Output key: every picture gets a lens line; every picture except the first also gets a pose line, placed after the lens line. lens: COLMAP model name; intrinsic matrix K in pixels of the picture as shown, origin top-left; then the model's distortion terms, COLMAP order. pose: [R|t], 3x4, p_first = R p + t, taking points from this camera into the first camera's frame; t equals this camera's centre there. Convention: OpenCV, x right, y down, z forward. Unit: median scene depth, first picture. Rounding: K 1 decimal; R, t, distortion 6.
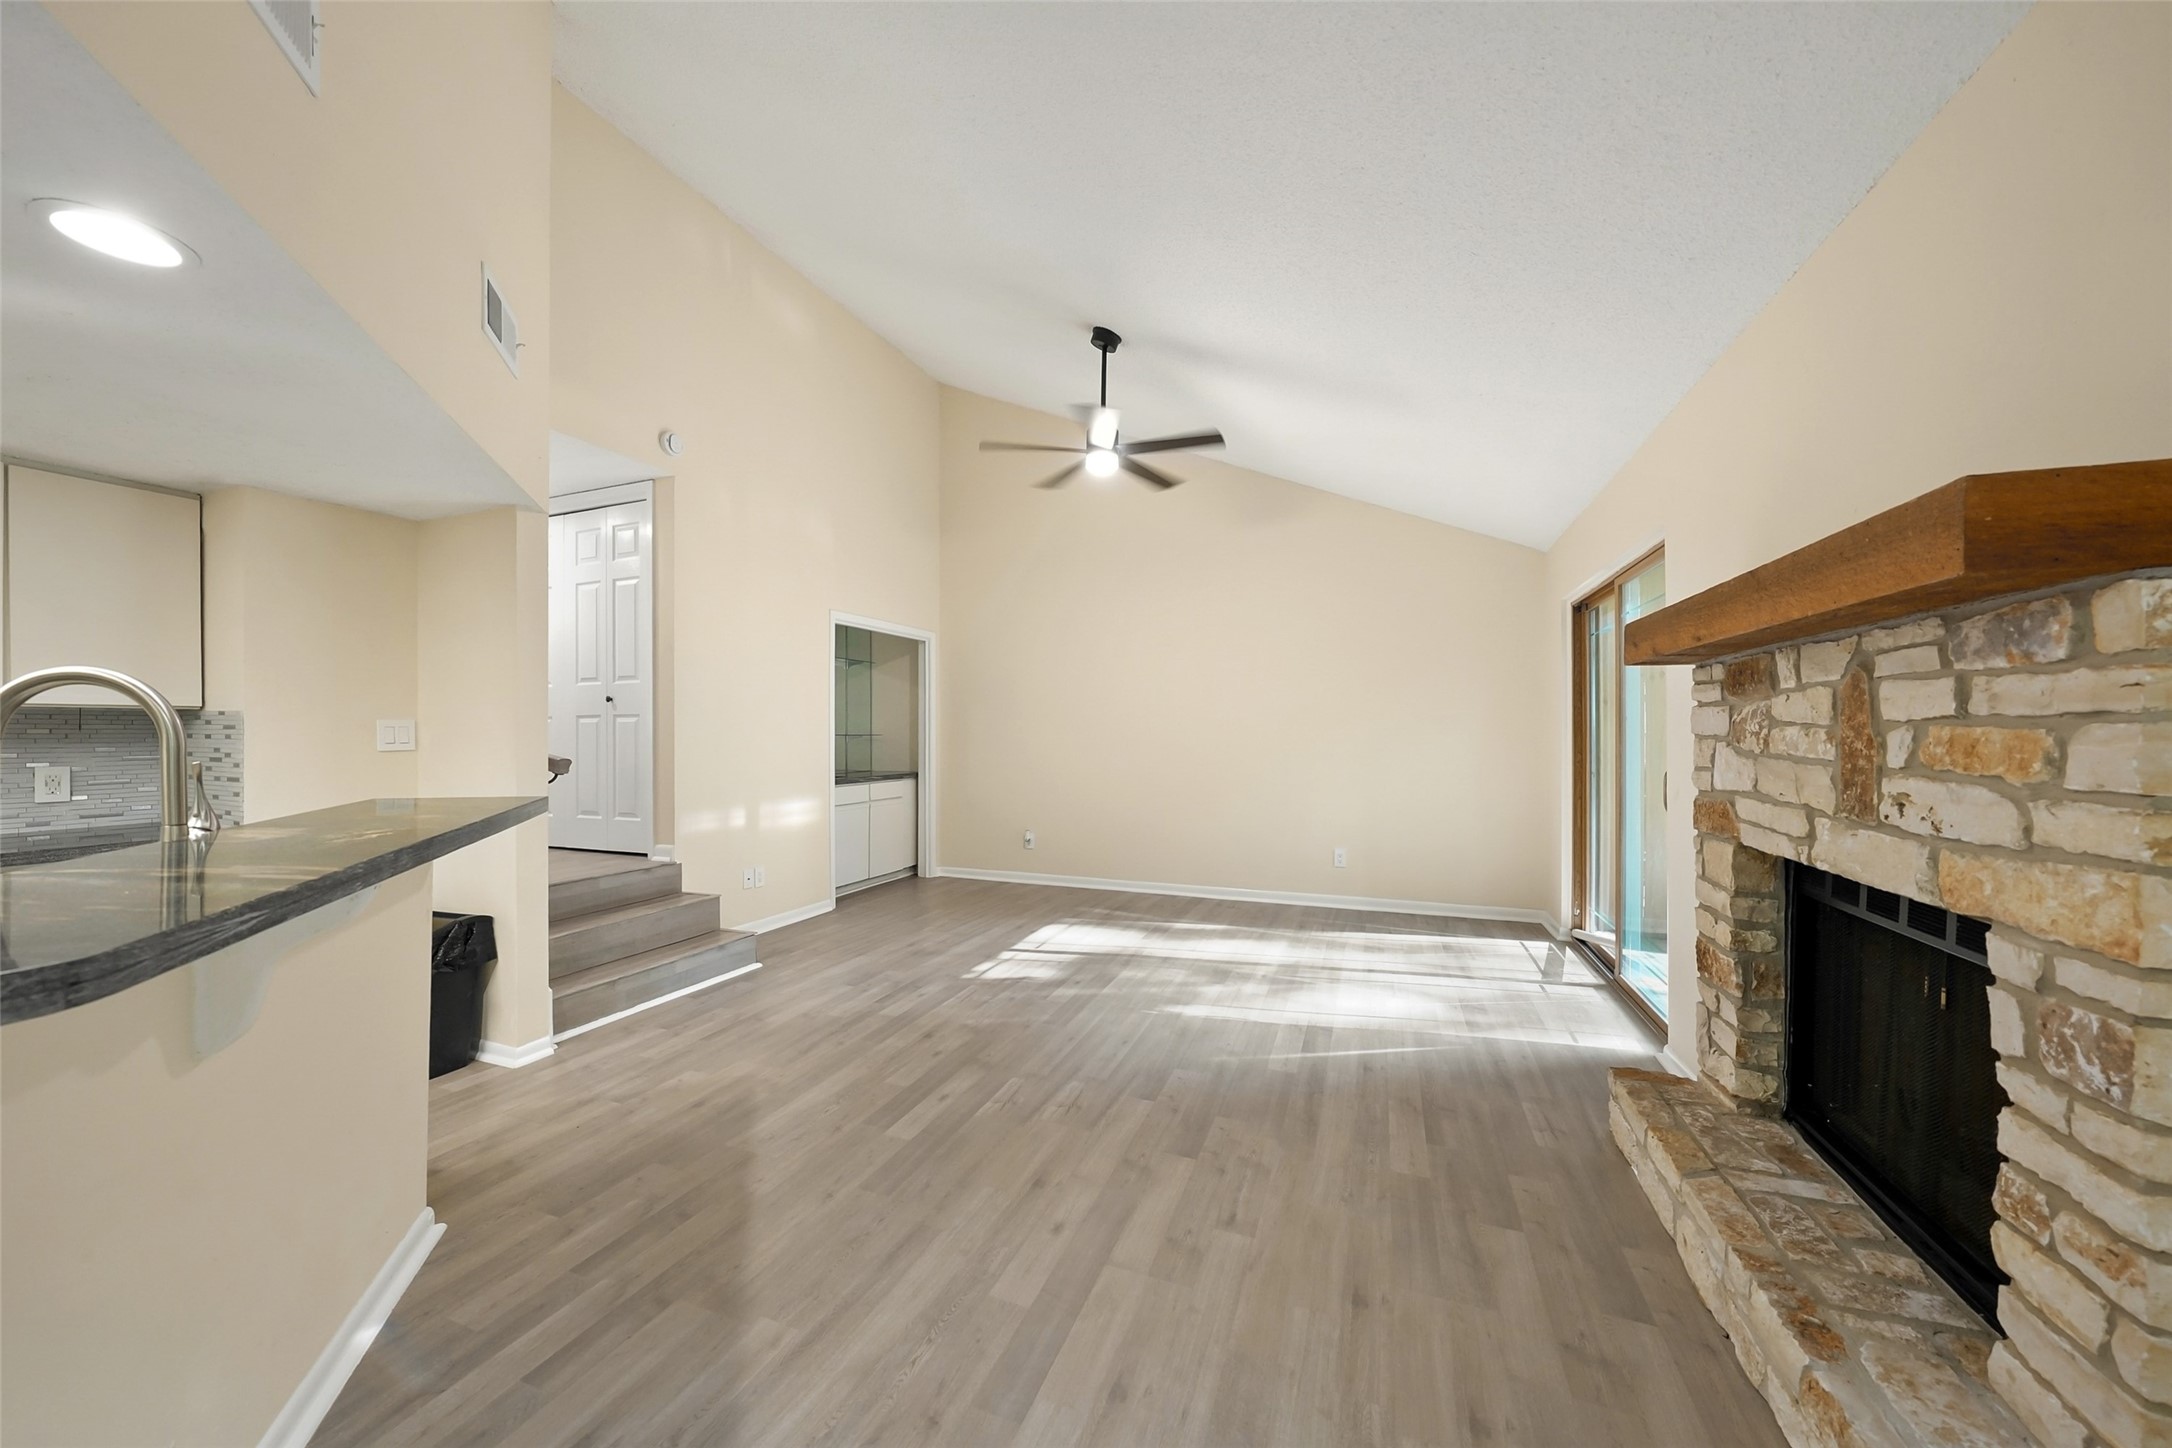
lens RADIAL K [[762.8, 0, 1069.3], [0, 762.8, 741.9], [0, 0, 1]] dist [-0.000415, -0.000041]
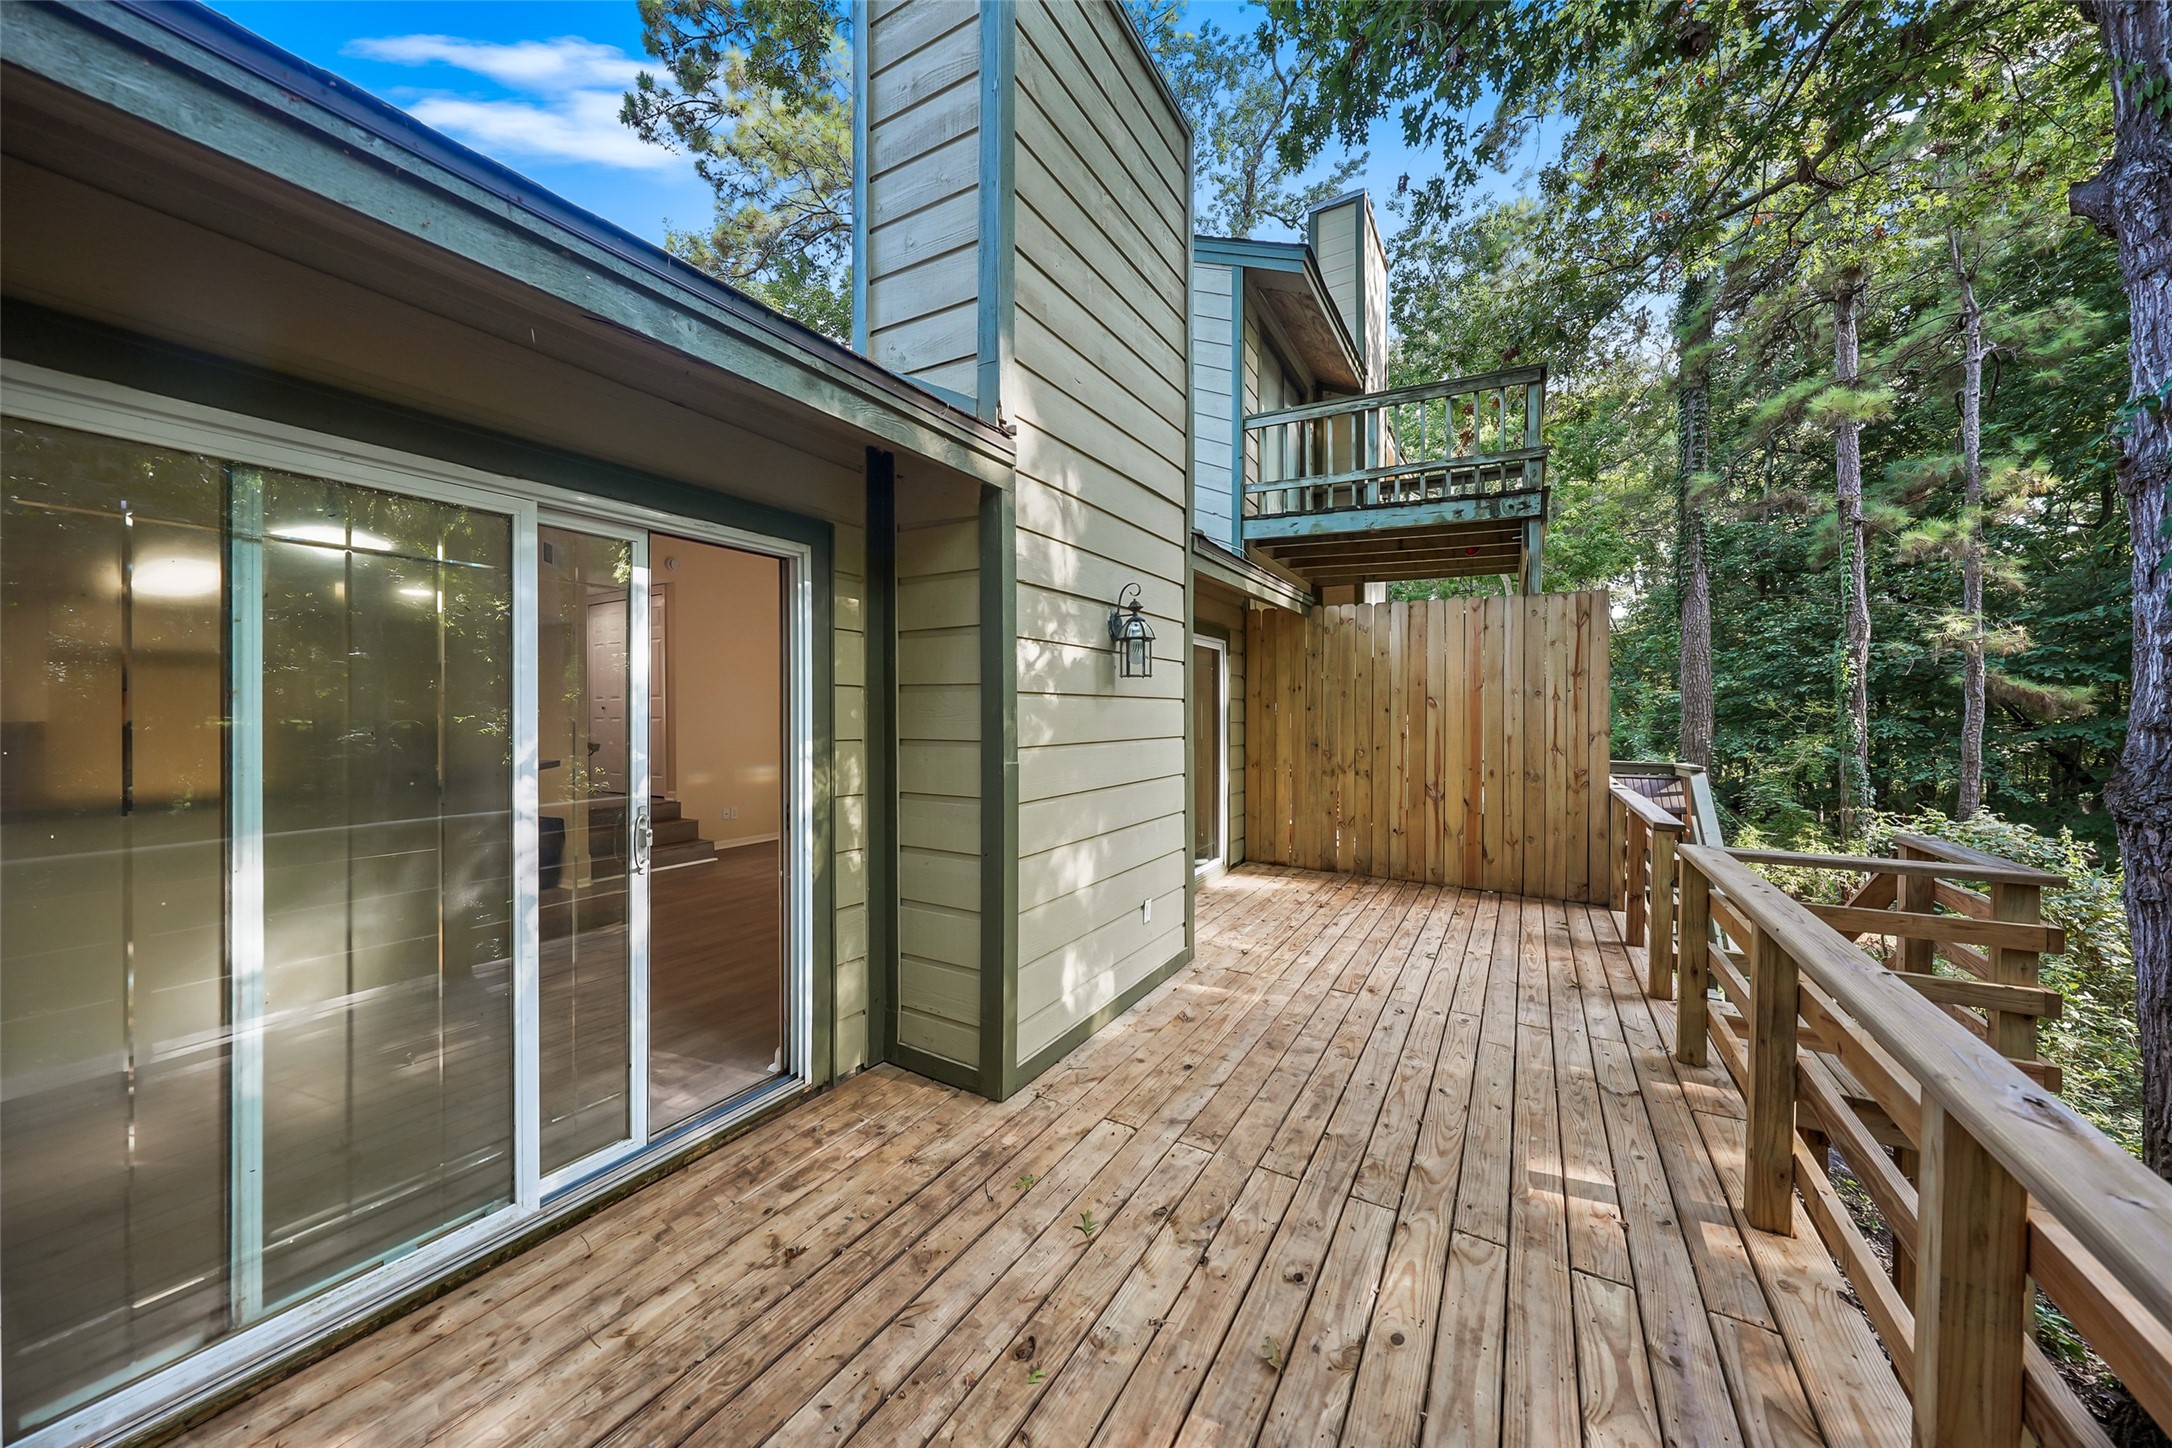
lens RADIAL K [[748.7, 0, 1079.0], [0, 748.7, 721.9], [0, 0, 1]] dist [-0.002172, -0.000055]
pose [[0.988058, 0.002294, -0.154067, 0.781347], [-0.001970, 0.999996, 0.002255, -0.033557], [0.154071, -0.001925, 0.988058, -0.657422]]
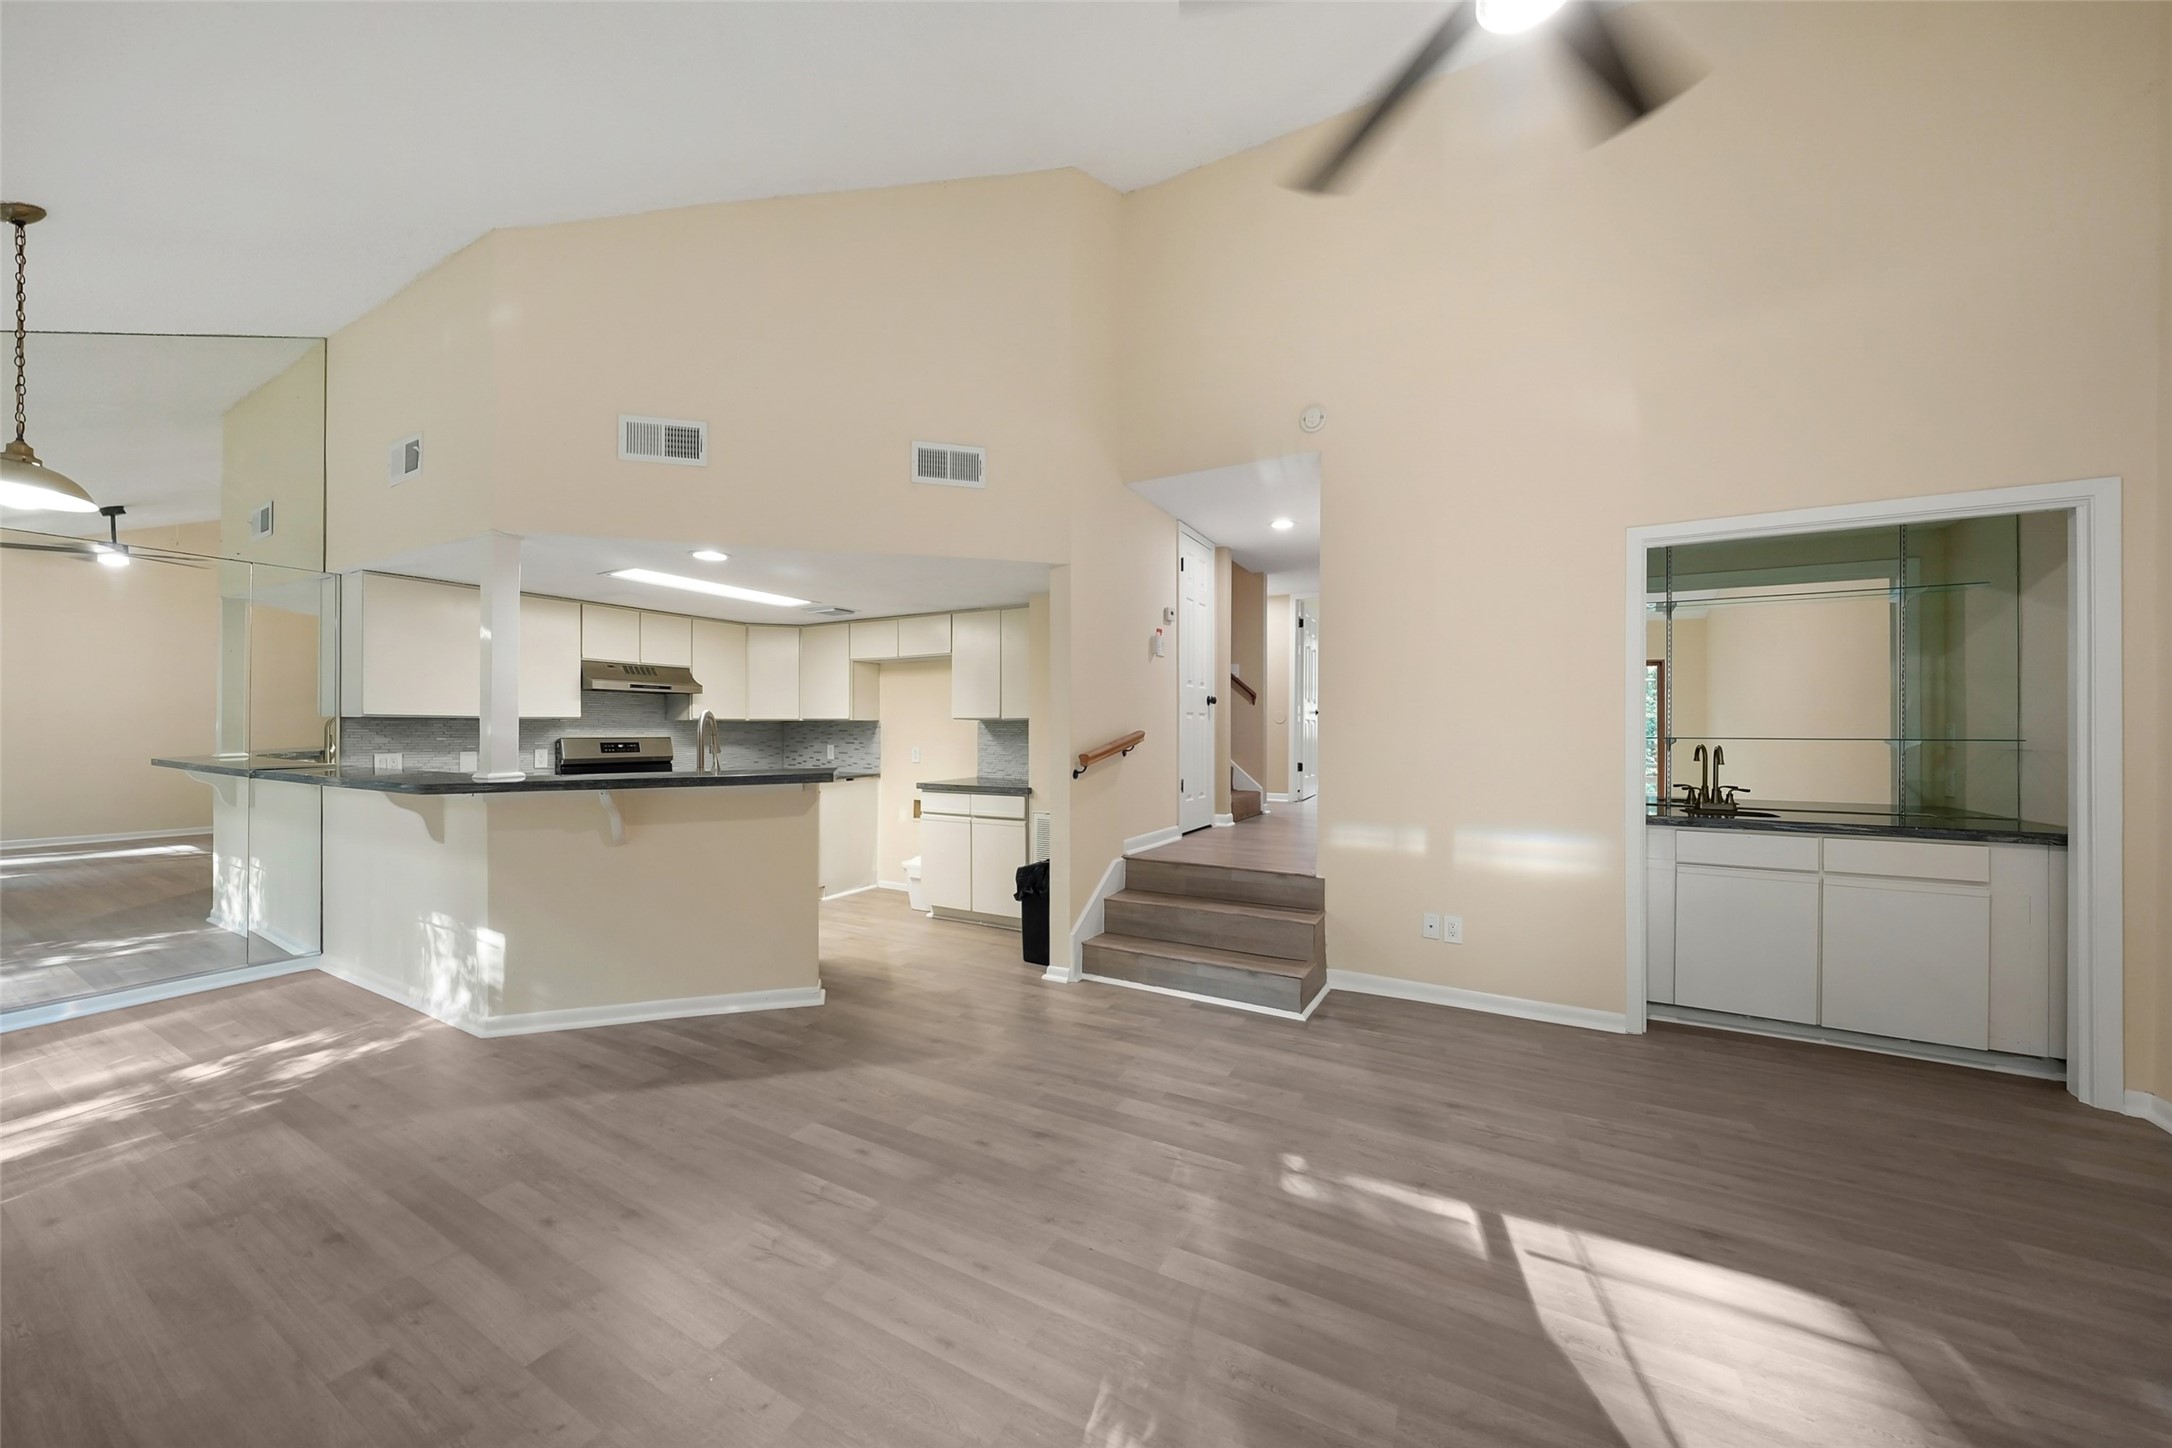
lens RADIAL K [[748.7, 0, 1079.0], [0, 748.7, 721.9], [0, 0, 1]] dist [-0.002172, -0.000055]
pose [[-0.119010, -0.009676, -0.992846, 0.483604], [-0.012313, 0.999890, -0.008269, -0.018140], [0.992817, 0.011240, -0.119116, 0.976665]]
